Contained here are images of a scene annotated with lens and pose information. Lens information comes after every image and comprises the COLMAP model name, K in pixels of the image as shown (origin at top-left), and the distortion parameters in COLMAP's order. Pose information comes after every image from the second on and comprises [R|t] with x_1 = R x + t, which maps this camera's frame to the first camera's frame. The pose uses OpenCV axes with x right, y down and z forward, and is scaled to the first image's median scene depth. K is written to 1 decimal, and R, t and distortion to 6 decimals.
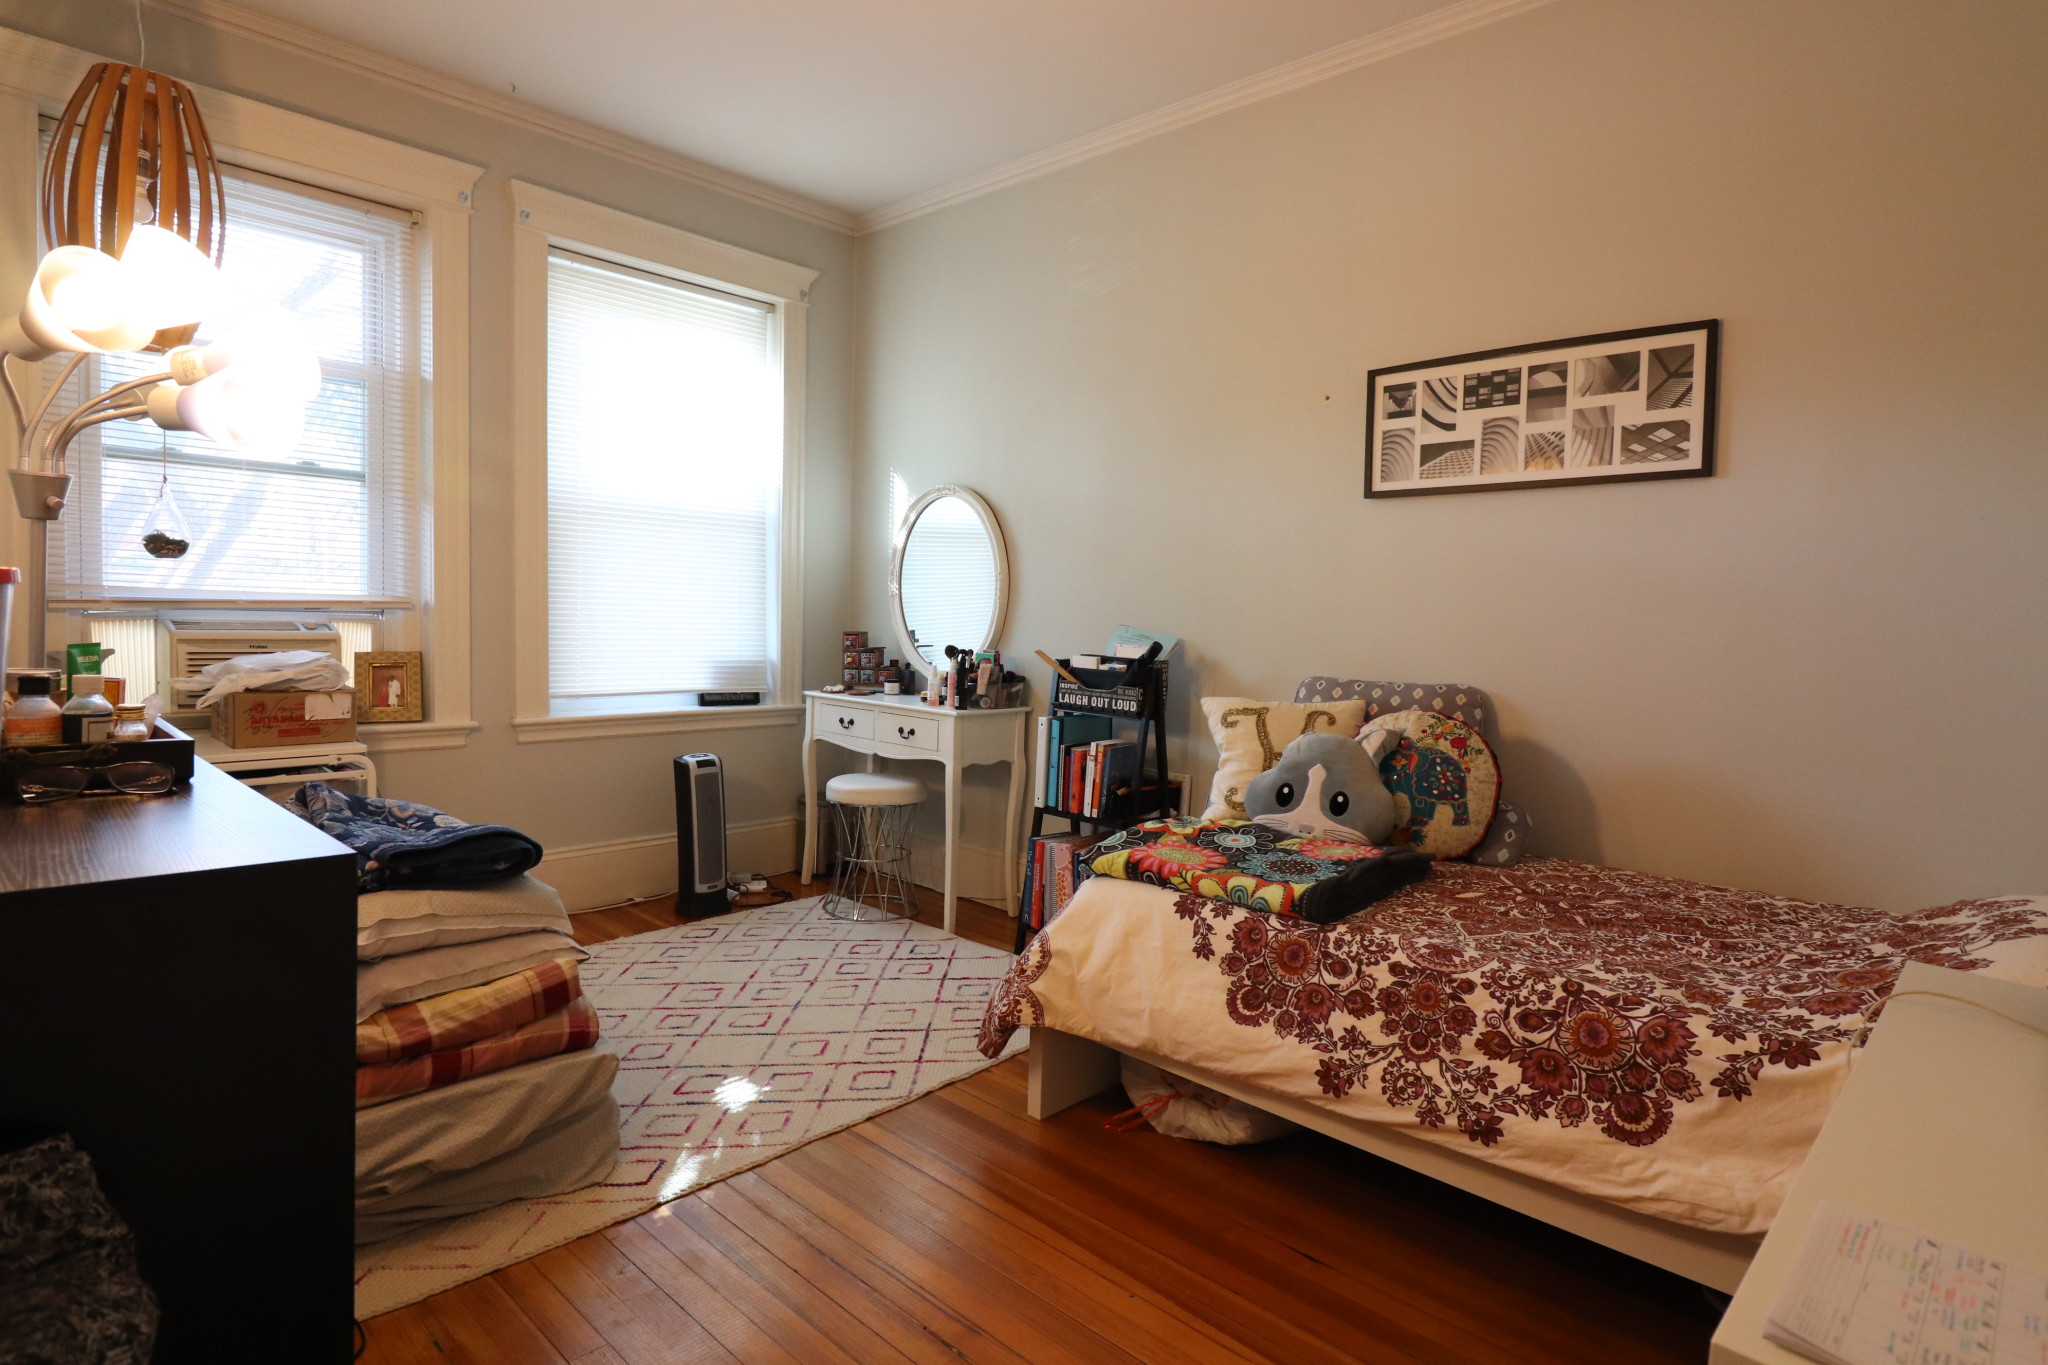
lens RADIAL K [[1083.9, 0, 1014.9], [0, 1083.9, 662.3], [0, 0, 1]] dist [0.001586, -0.010471]
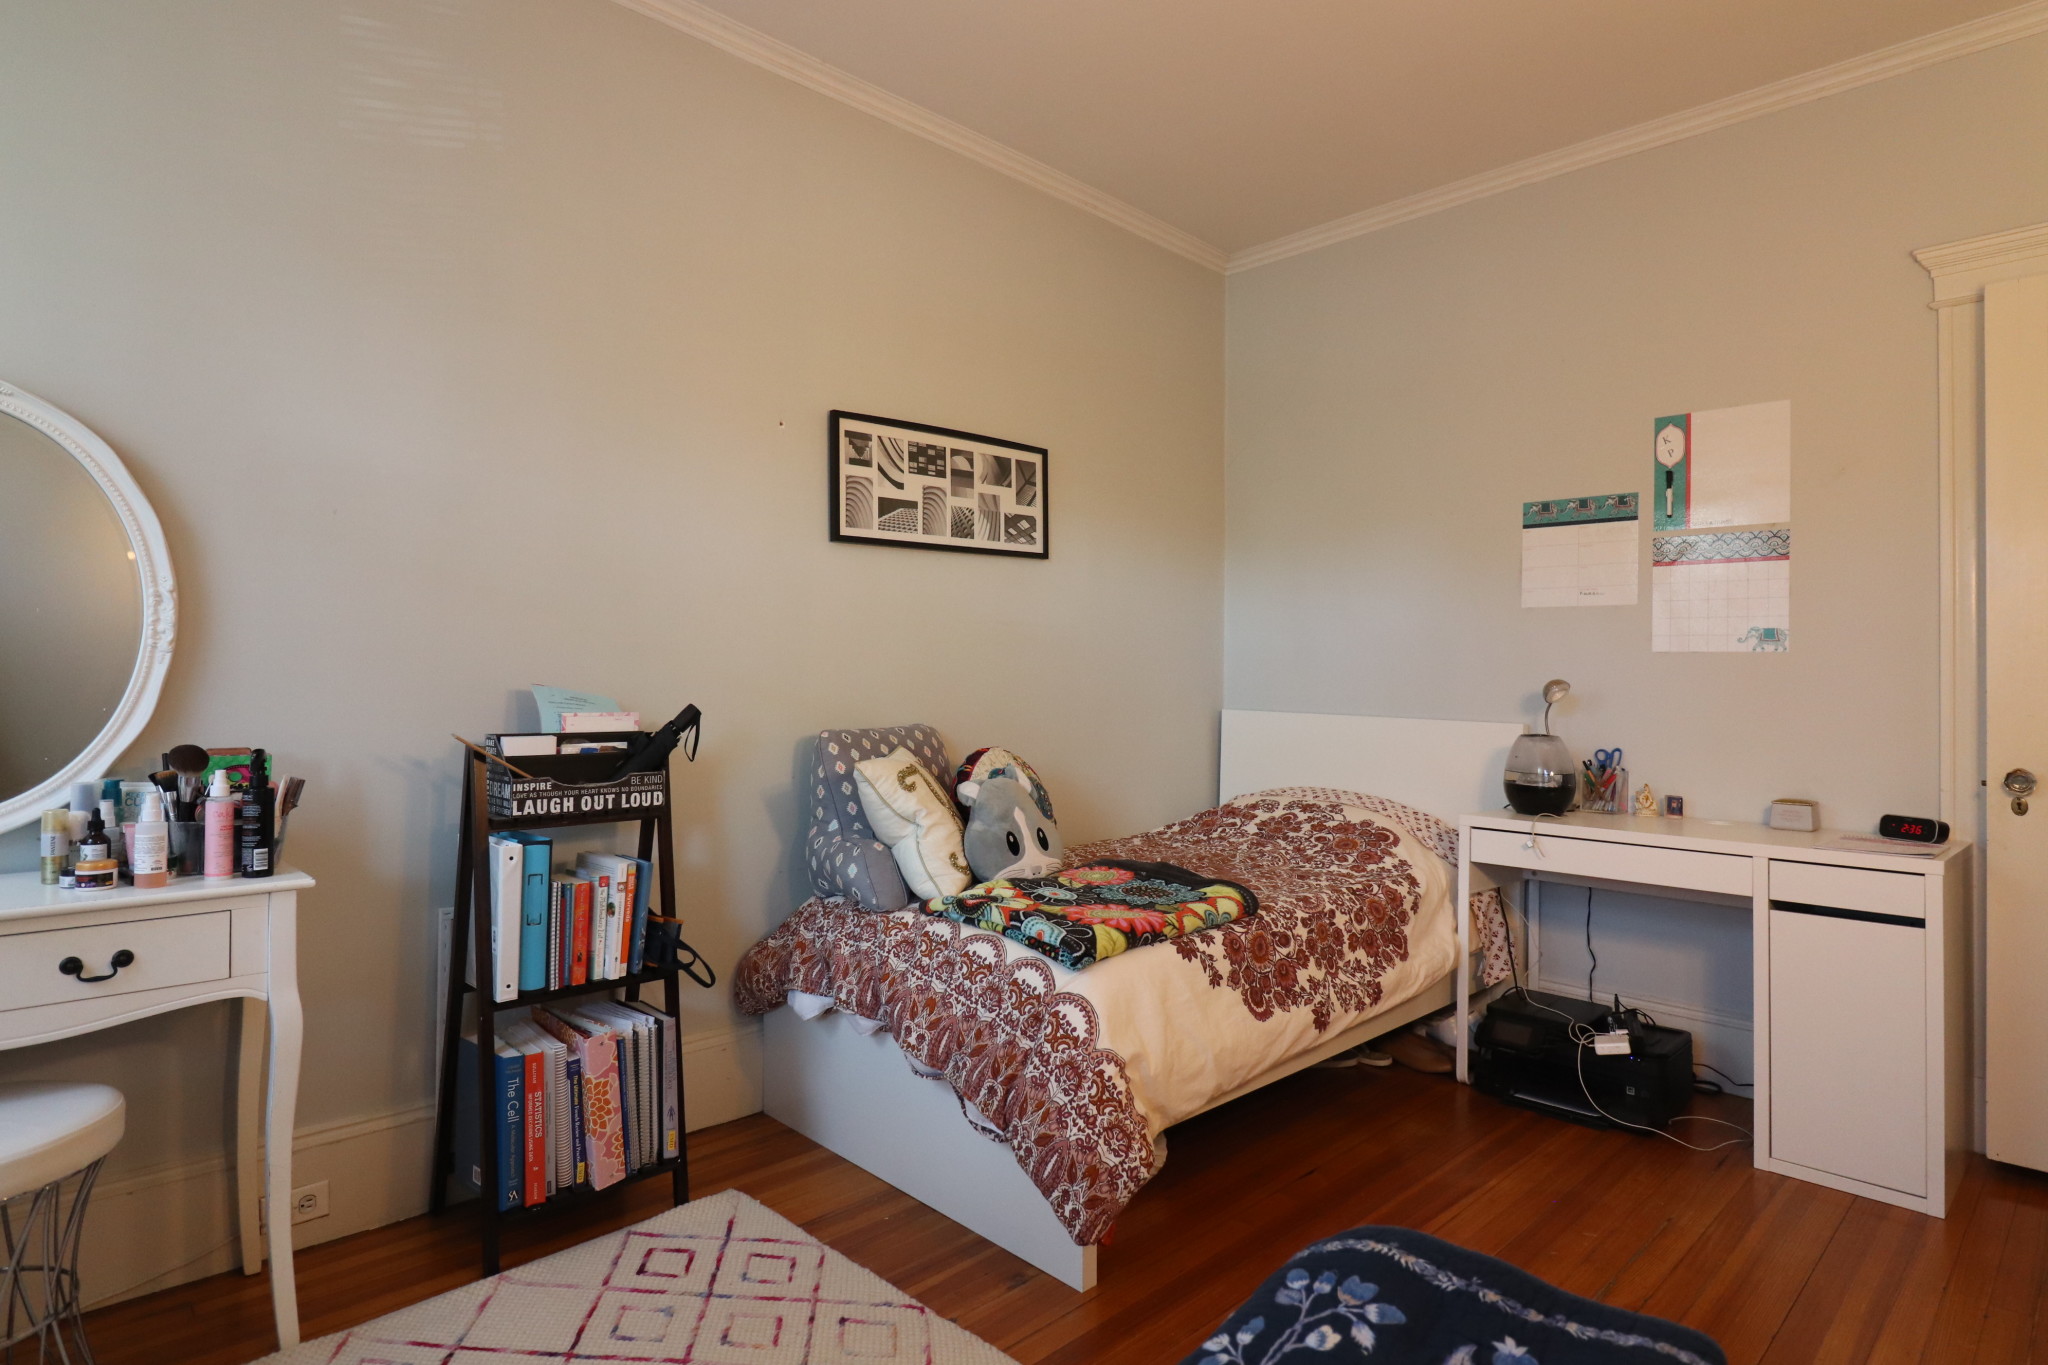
lens RADIAL K [[1083.9, 0, 1014.9], [0, 1083.9, 662.3], [0, 0, 1]] dist [0.001586, -0.010471]
pose [[0.048555, -0.019576, 0.998629, -0.731329], [0.050518, 0.998576, 0.017119, -0.060381], [-0.997542, 0.049617, 0.049475, 0.922529]]
